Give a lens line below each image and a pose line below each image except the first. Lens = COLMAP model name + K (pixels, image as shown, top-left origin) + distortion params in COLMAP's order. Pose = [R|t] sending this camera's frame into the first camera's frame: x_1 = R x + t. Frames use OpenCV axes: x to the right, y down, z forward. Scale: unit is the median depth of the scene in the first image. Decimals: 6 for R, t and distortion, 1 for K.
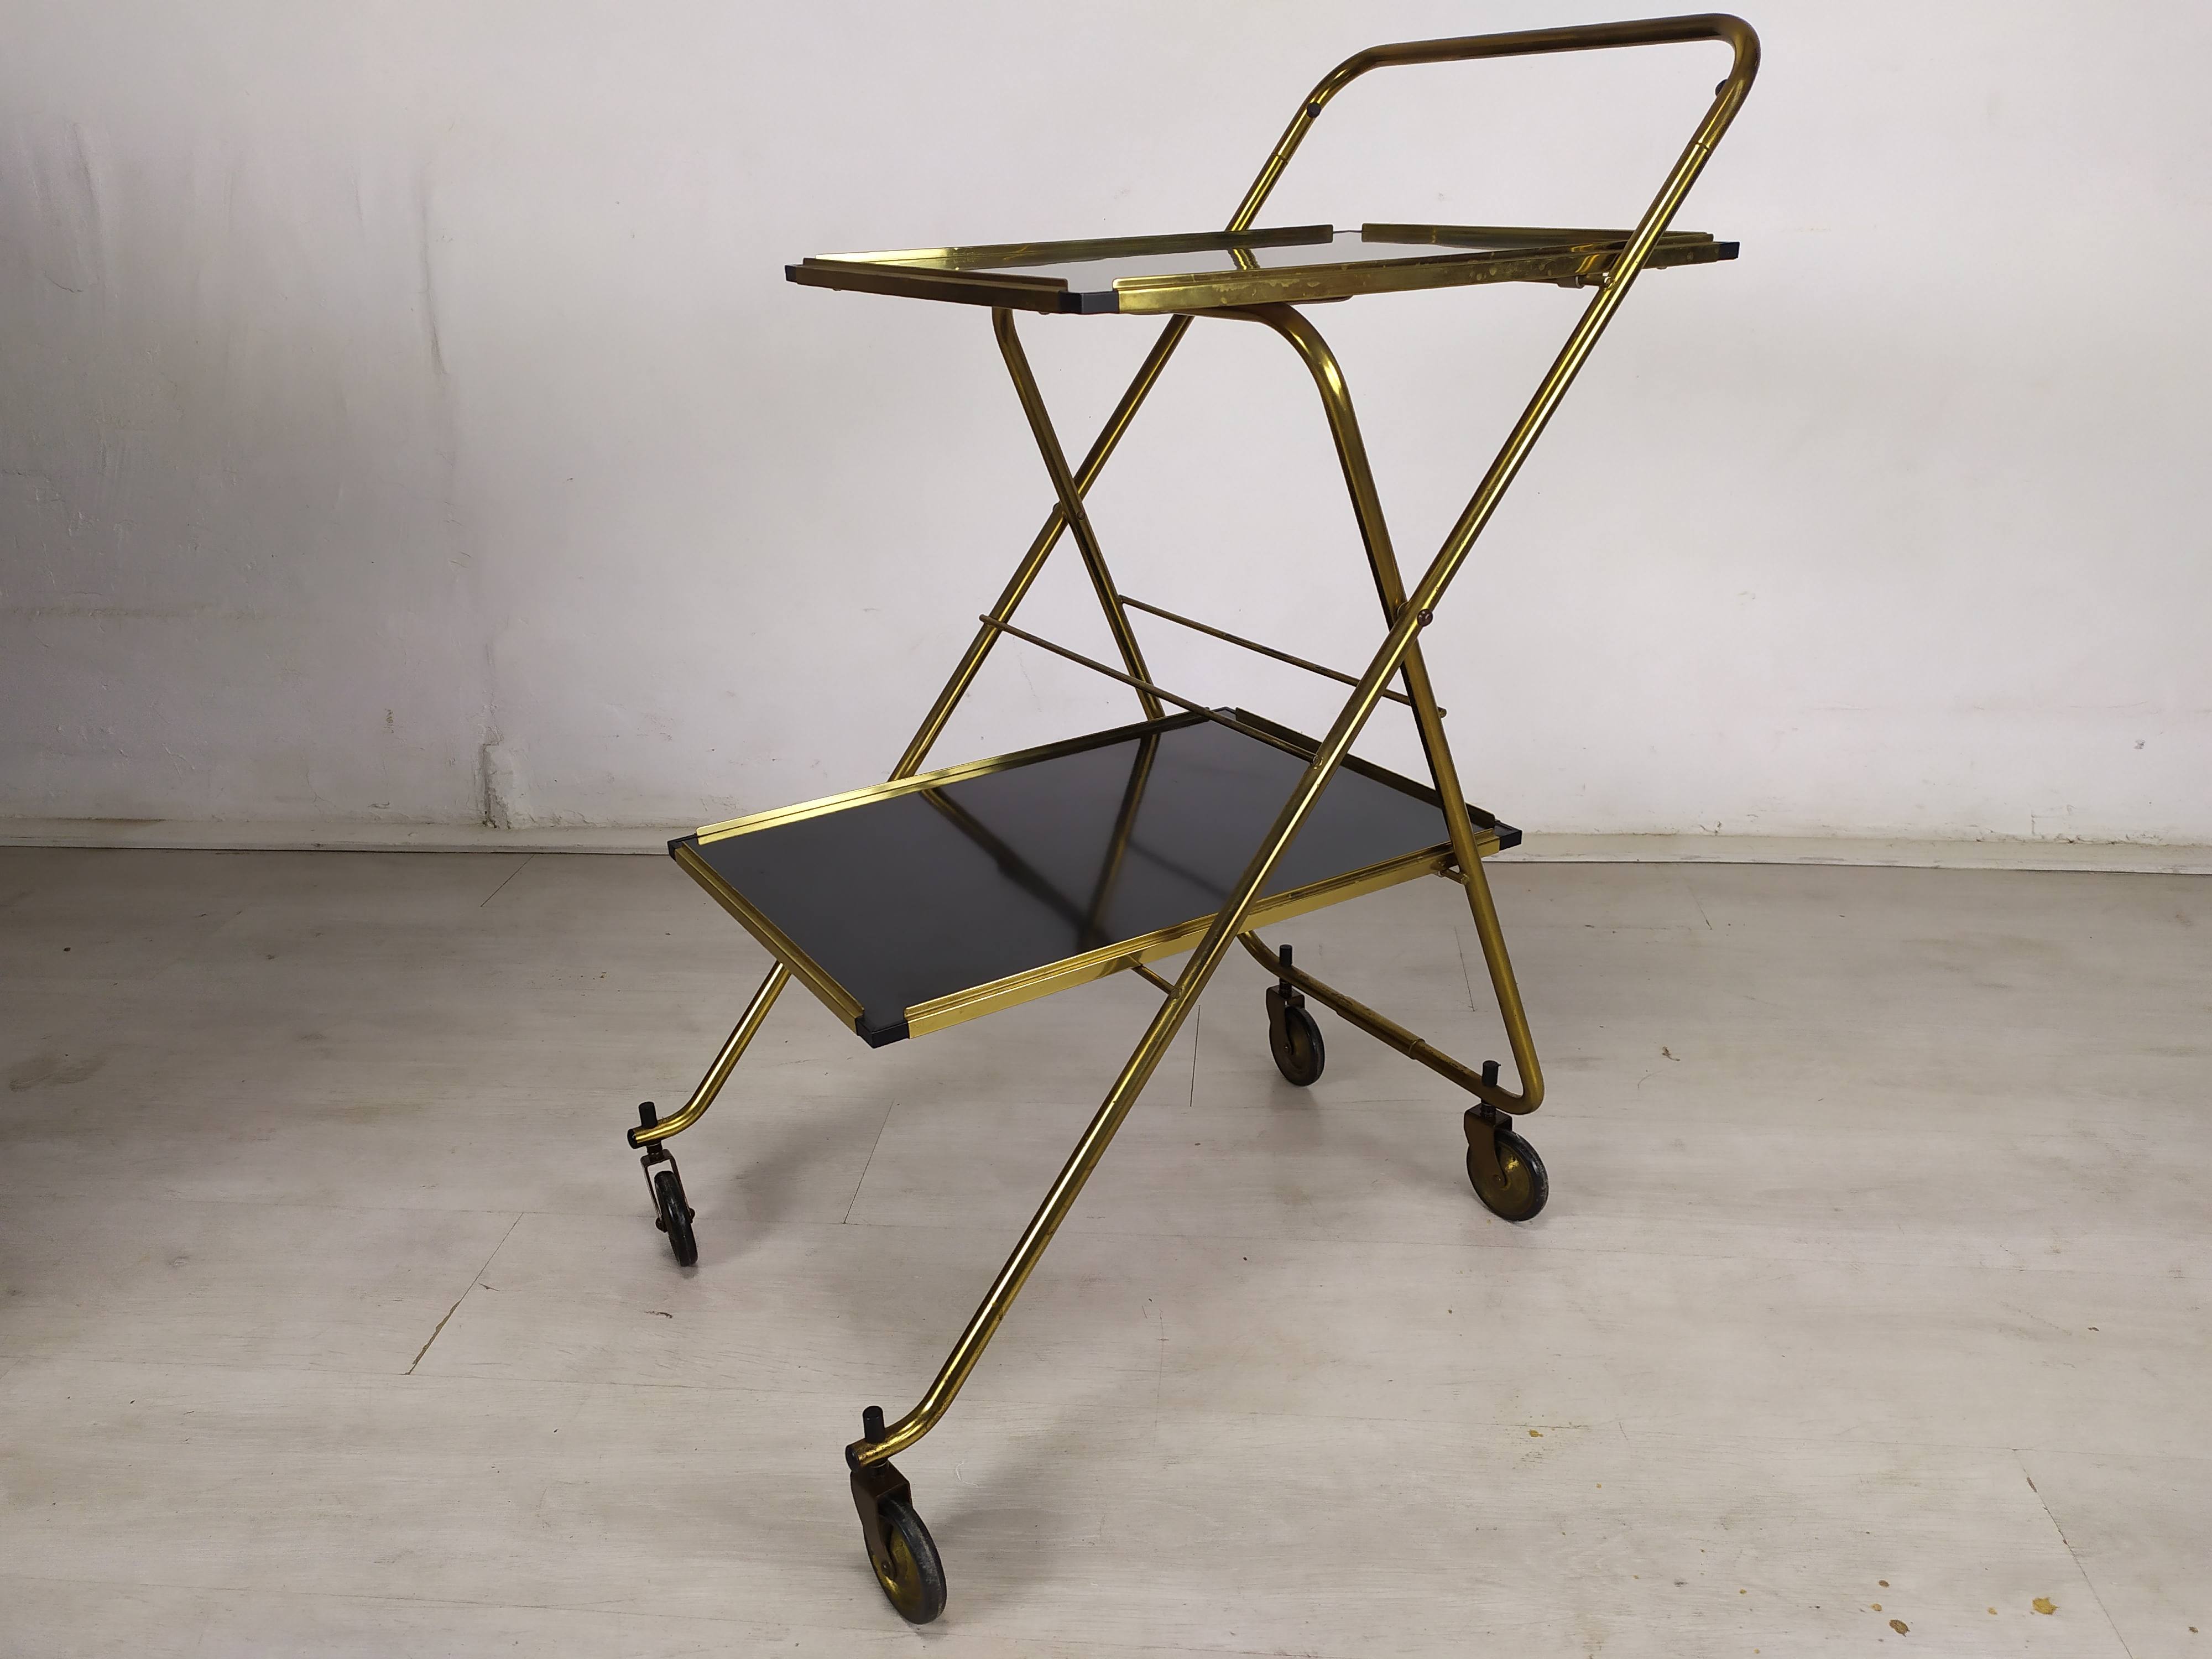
lens RADIAL K [[1665.9, 0, 1123.5], [0, 1665.9, 819.3], [0, 0, 1]] dist [0.042335, -0.047228]
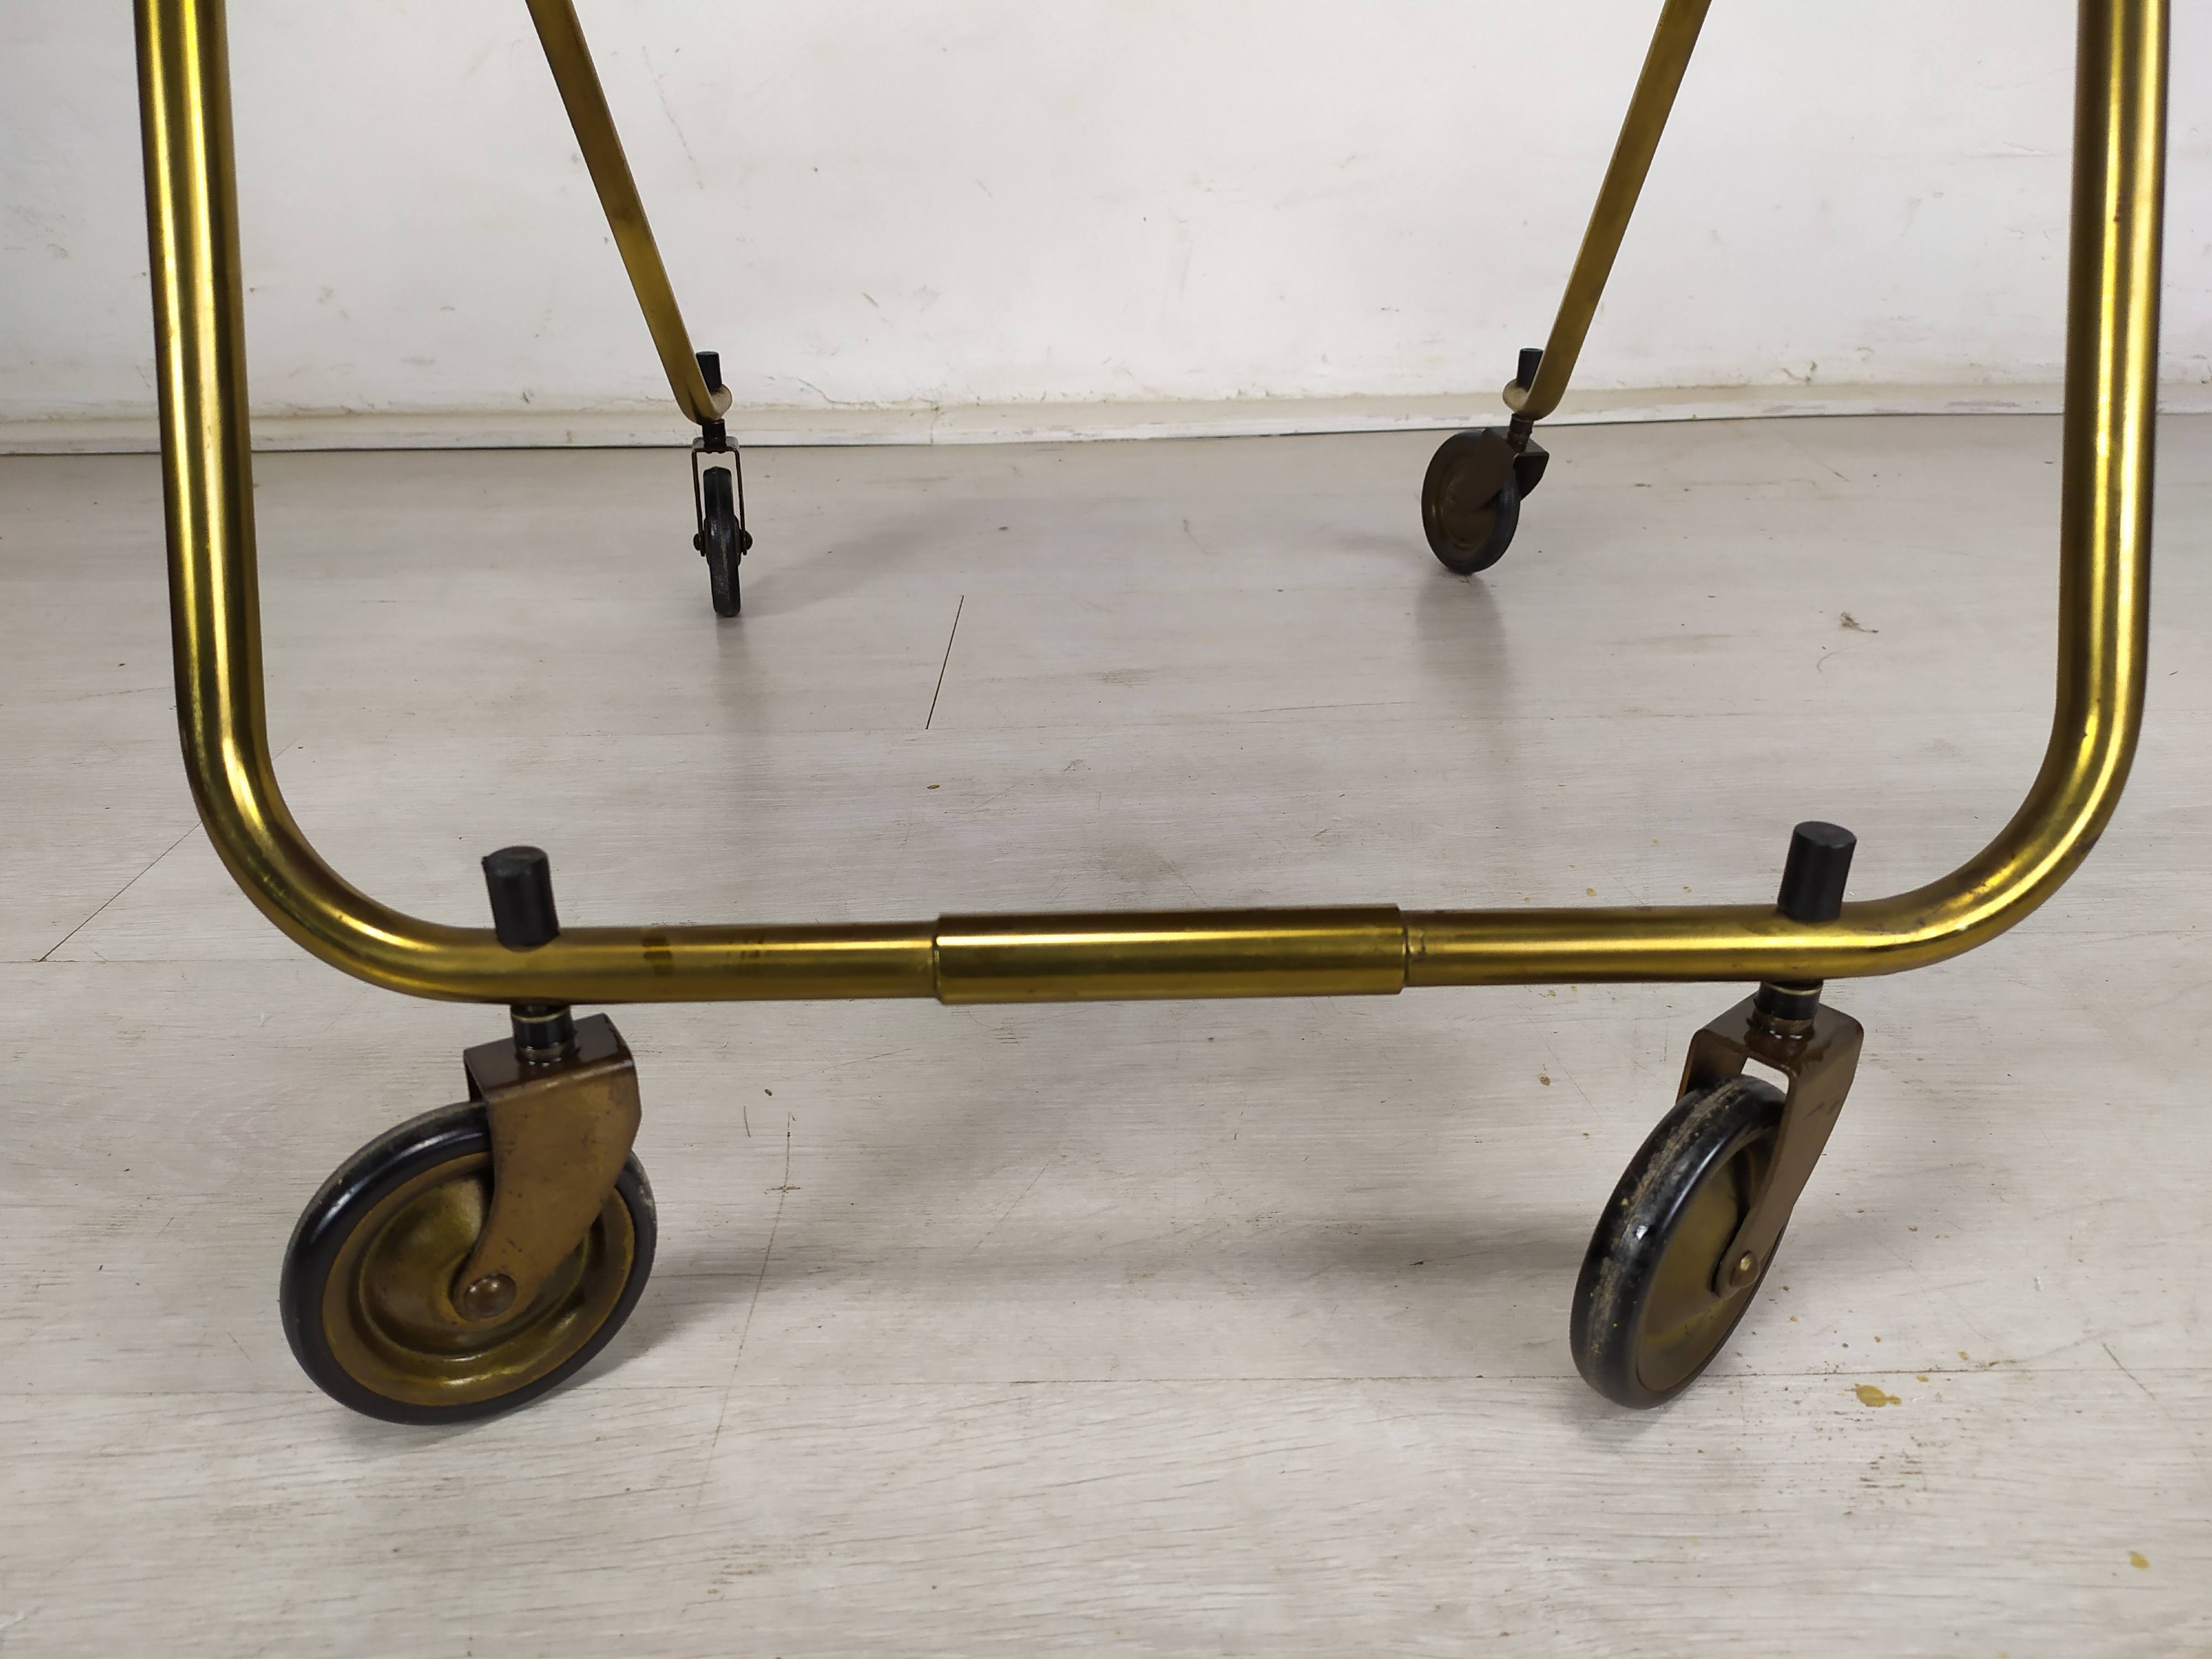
lens RADIAL K [[1665.9, 0, 1123.0], [0, 1665.9, 825.3], [0, 0, 1]] dist [0.042335, -0.047228]
pose [[0.995920, -0.029675, 0.085217, 0.048211], [0.024740, 0.997987, 0.058394, 0.150527], [-0.086779, -0.056048, 0.994650, 0.448904]]
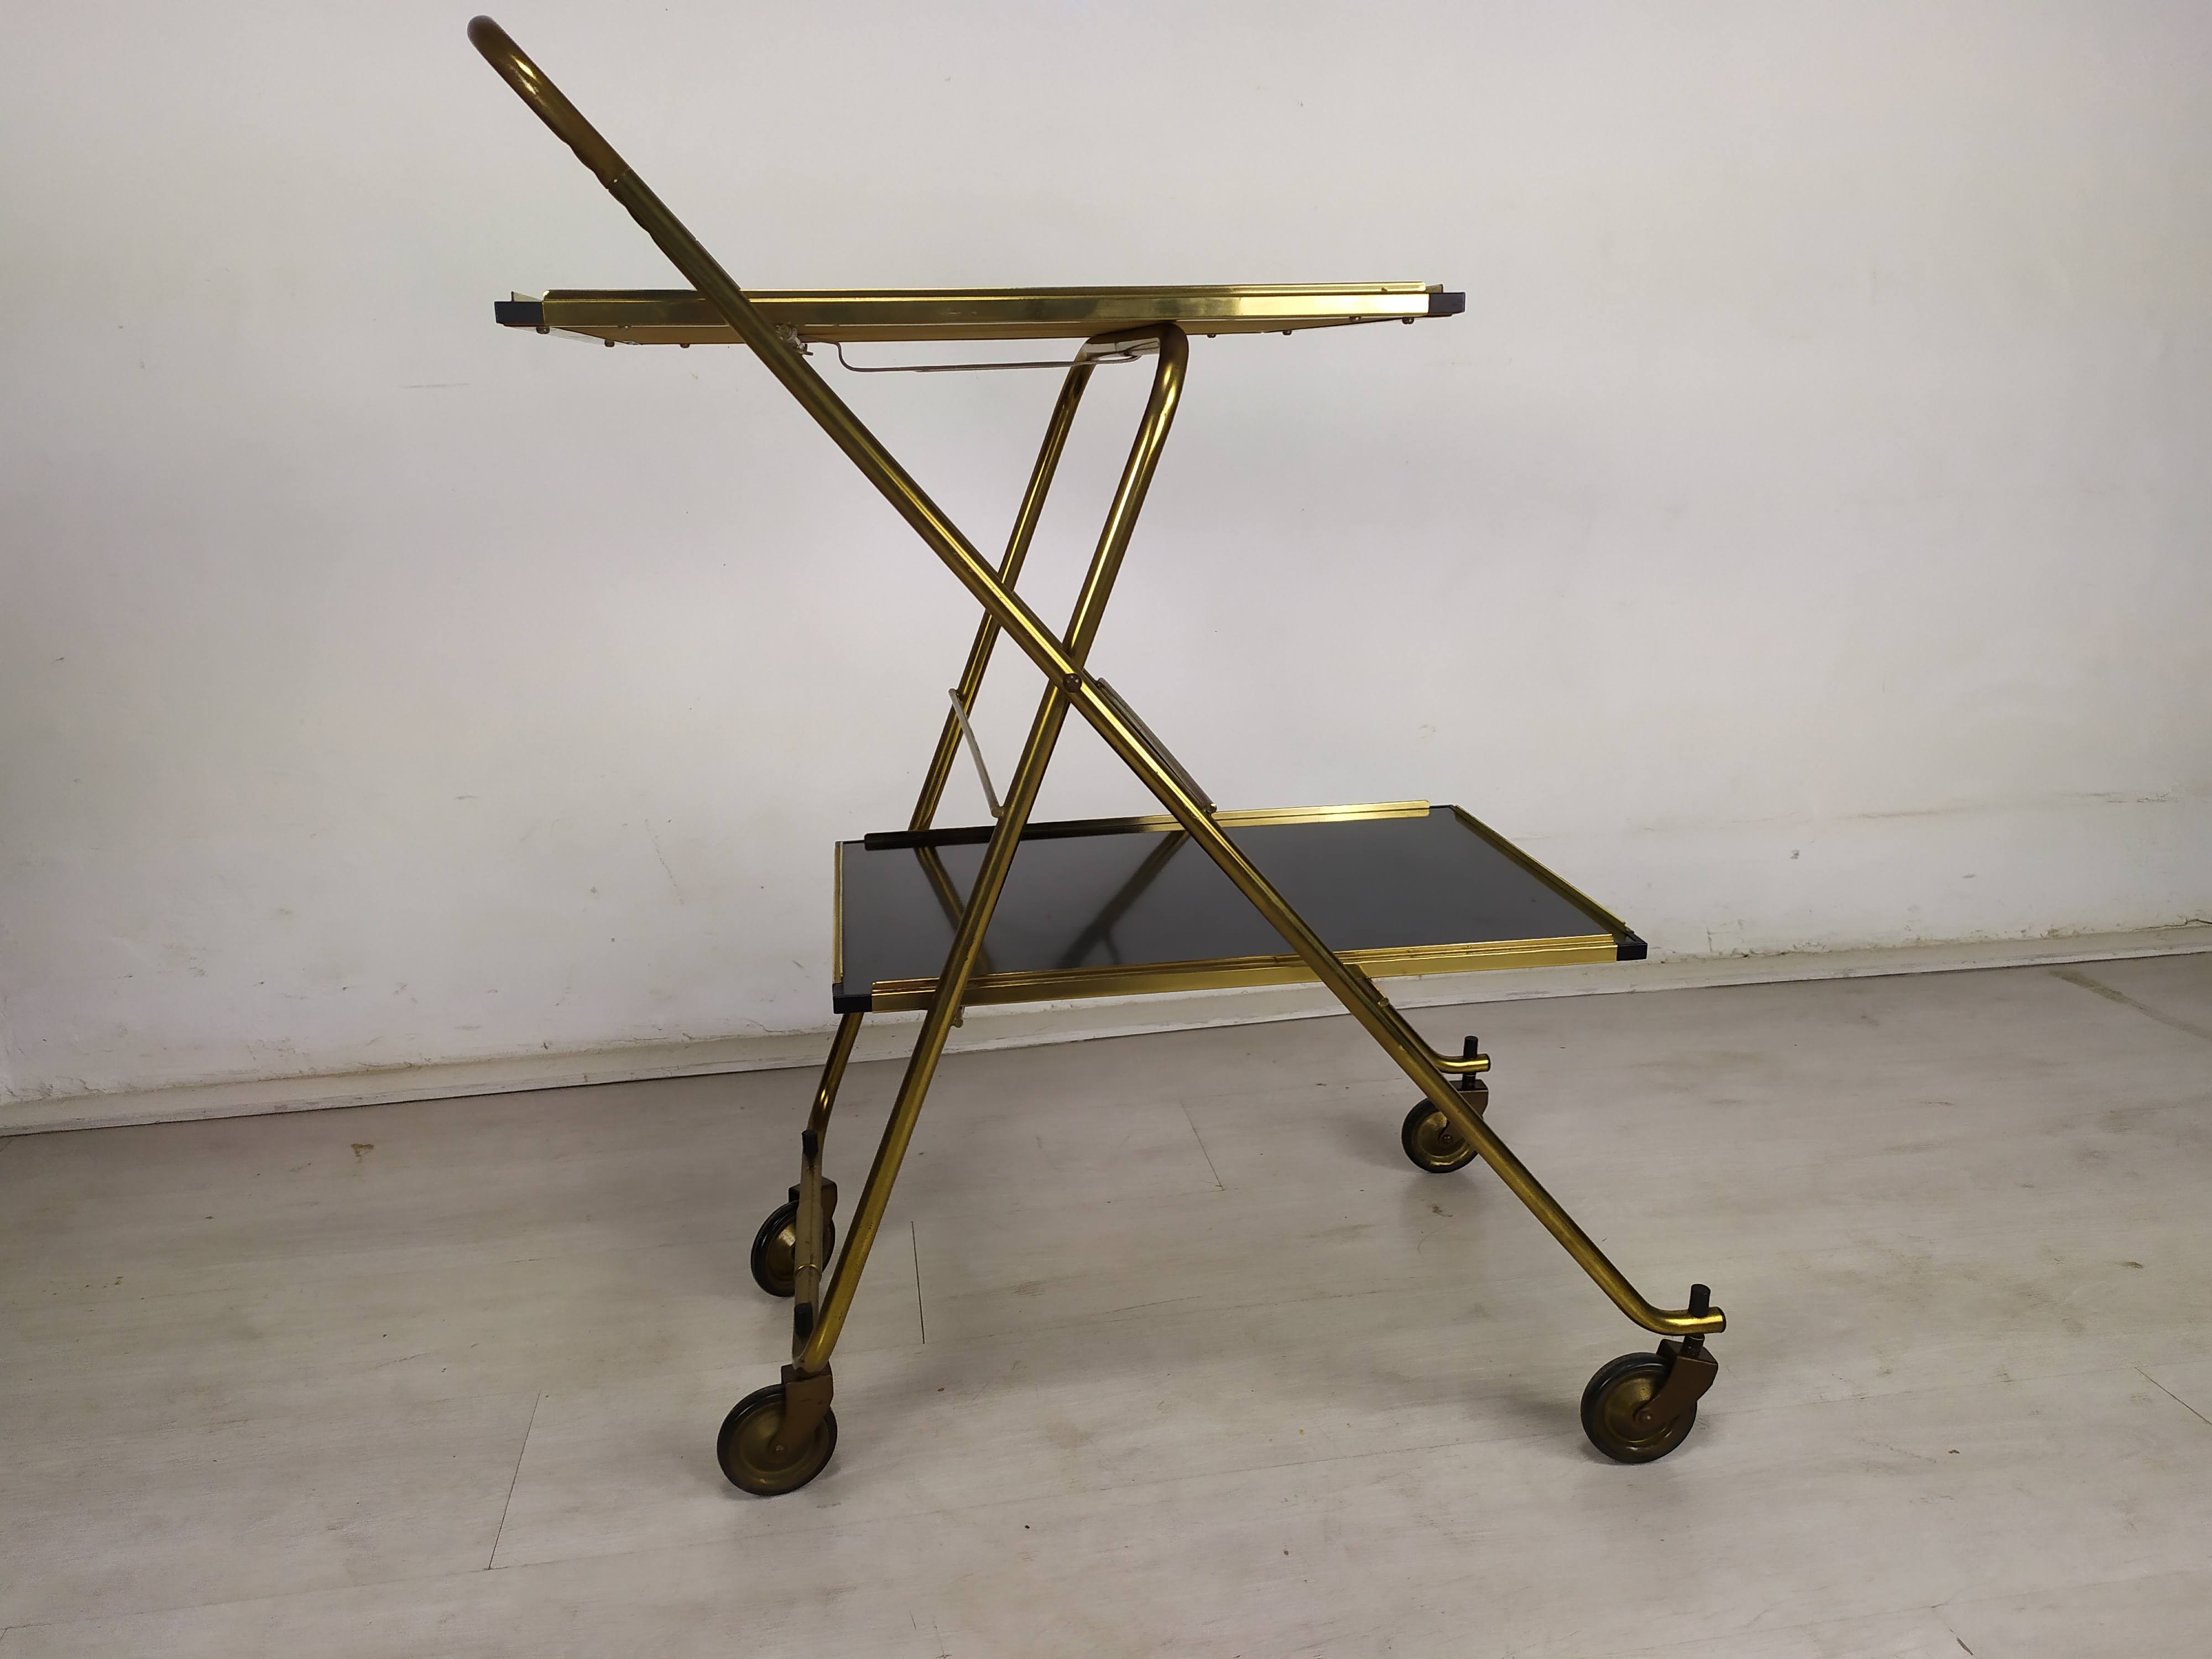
lens RADIAL K [[1665.9, 0, 1129.1], [0, 1665.9, 826.3], [0, 0, 1]] dist [0.042335, -0.047228]
pose [[0.966707, -0.062651, 0.248097, -0.043651], [0.094014, 0.988713, -0.116650, 0.021400], [-0.237989, 0.136091, 0.961686, 0.125723]]
